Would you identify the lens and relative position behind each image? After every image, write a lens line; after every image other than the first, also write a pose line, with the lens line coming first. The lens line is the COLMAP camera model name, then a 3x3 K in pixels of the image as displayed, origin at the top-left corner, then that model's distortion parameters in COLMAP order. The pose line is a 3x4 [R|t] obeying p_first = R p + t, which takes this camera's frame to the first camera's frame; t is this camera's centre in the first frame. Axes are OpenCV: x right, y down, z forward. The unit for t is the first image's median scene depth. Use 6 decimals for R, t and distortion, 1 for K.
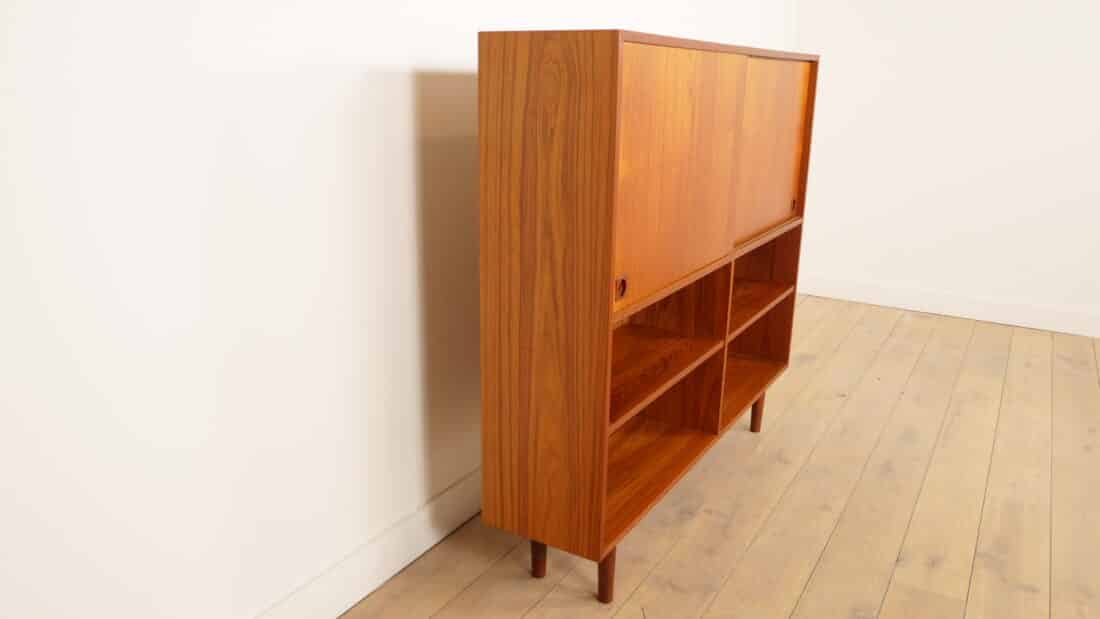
lens RADIAL K [[807.3, 0, 555.4], [0, 807.3, 307.4], [0, 0, 1]] dist [-0.018551, -0.003373]
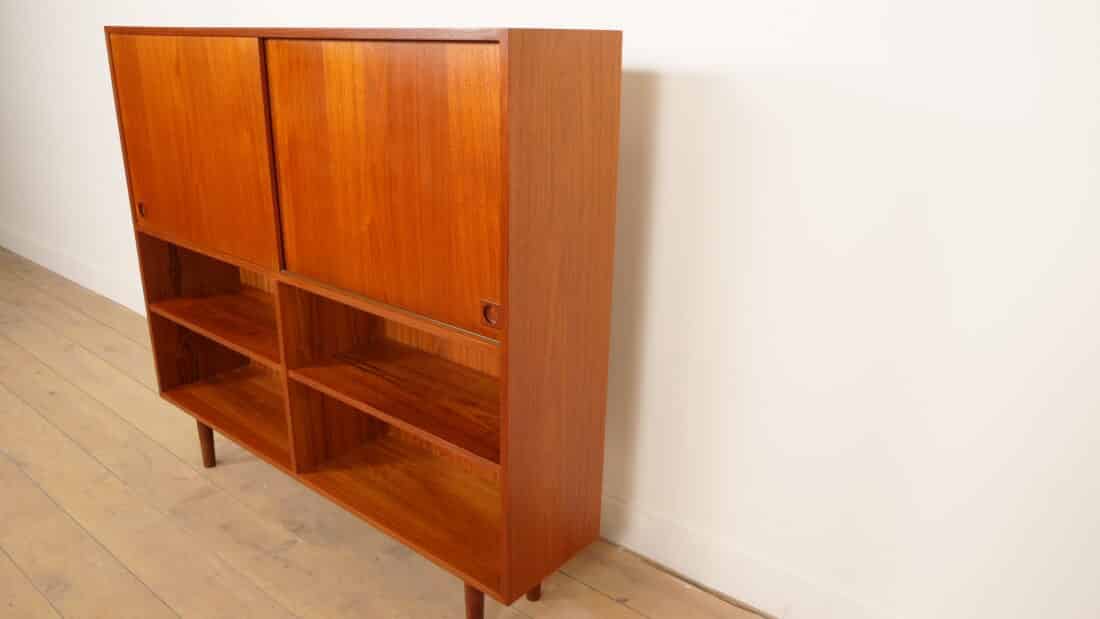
lens RADIAL K [[807.3, 0, 542.1], [0, 807.3, 307.7], [0, 0, 1]] dist [-0.018551, -0.003373]
pose [[-0.154547, 0.306042, -0.939390, 0.865647], [-0.285104, 0.896550, 0.338990, -0.351391], [0.945955, 0.320214, -0.051306, 1.158518]]
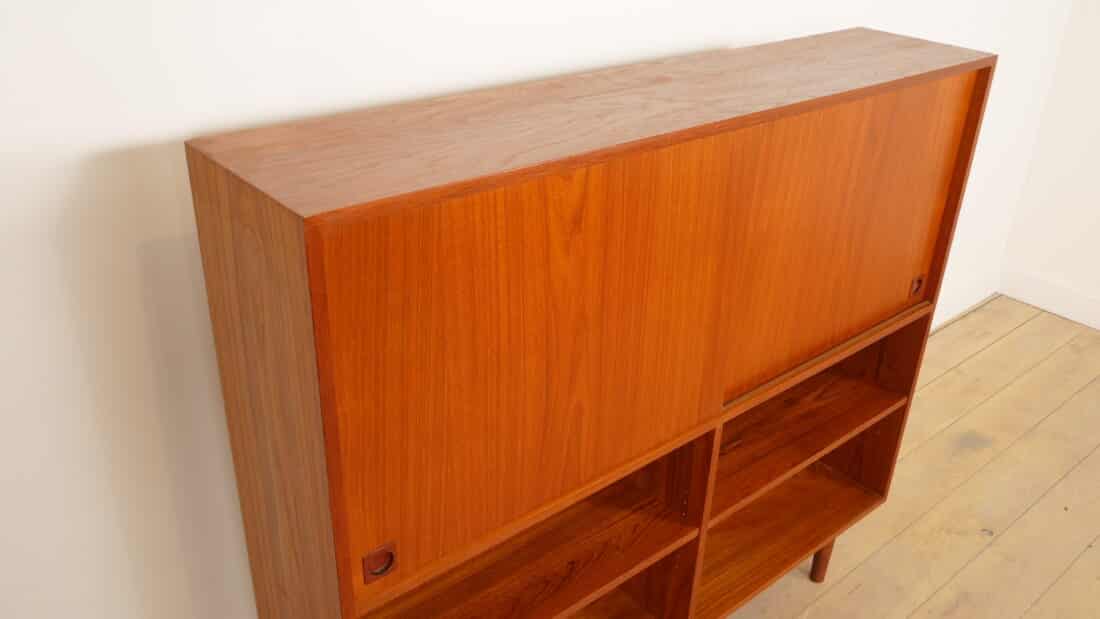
lens RADIAL K [[927.7, 0, 561.3], [0, 927.7, 319.6], [0, 0, 1]] dist [-0.011460, 0.008125]
pose [[0.950995, 0.161191, -0.263867, 0.247069], [-0.105467, 0.971292, 0.213233, -0.249608], [0.290664, -0.174954, 0.940694, 0.250295]]
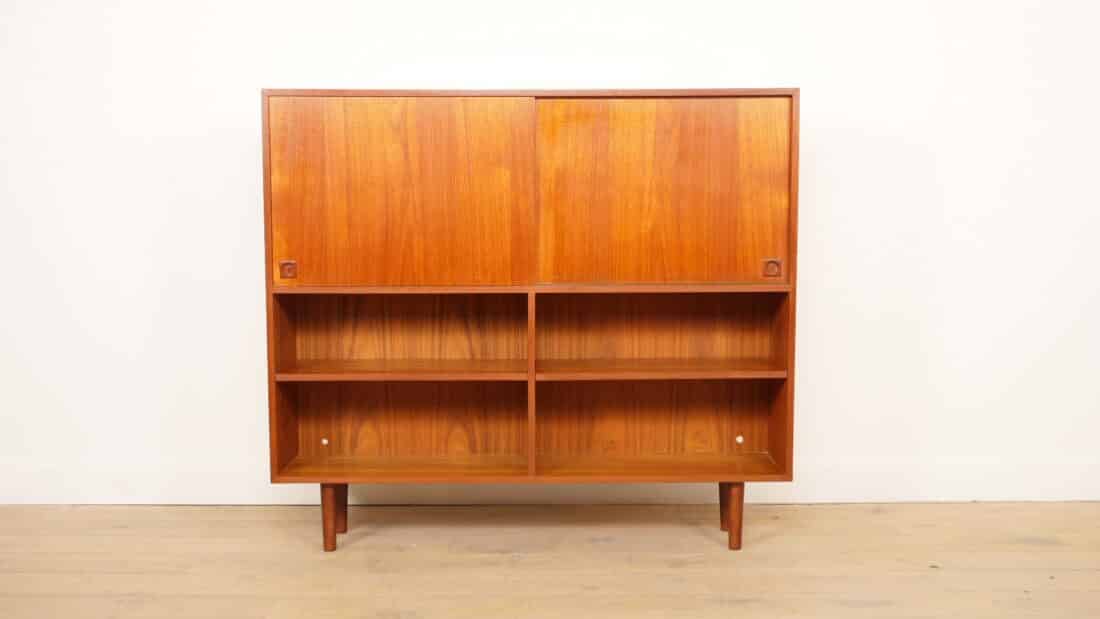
lens RADIAL K [[1252.1, 0, 551.0], [0, 1252.1, 306.5], [0, 0, 1]] dist [-0.002038, 0.000000]
pose [[0.519911, 0.069447, -0.851393, 1.378295], [-0.225335, 0.972537, -0.058274, 0.038715], [0.823964, 0.222146, 0.521281, 0.179705]]
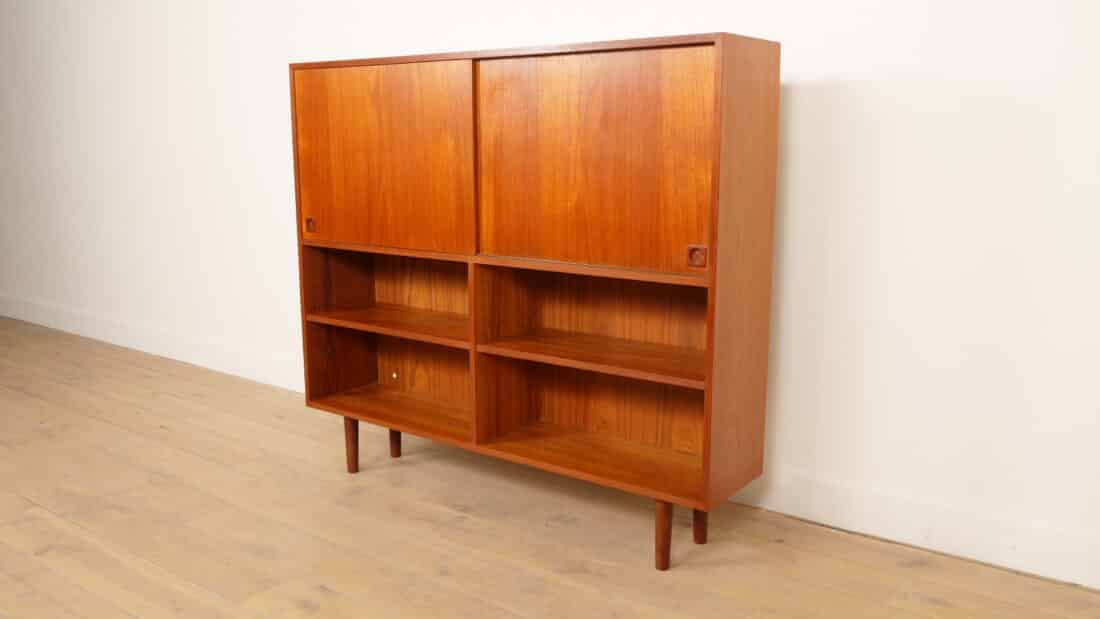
lens RADIAL K [[927.7, 0, 552.2], [0, 927.7, 306.9], [0, 0, 1]] dist [-0.011460, 0.008125]
pose [[-0.094538, 0.169961, -0.980906, 1.175288], [-0.272447, 0.943285, 0.189700, -0.220236], [0.957515, 0.285179, -0.042870, 1.018014]]
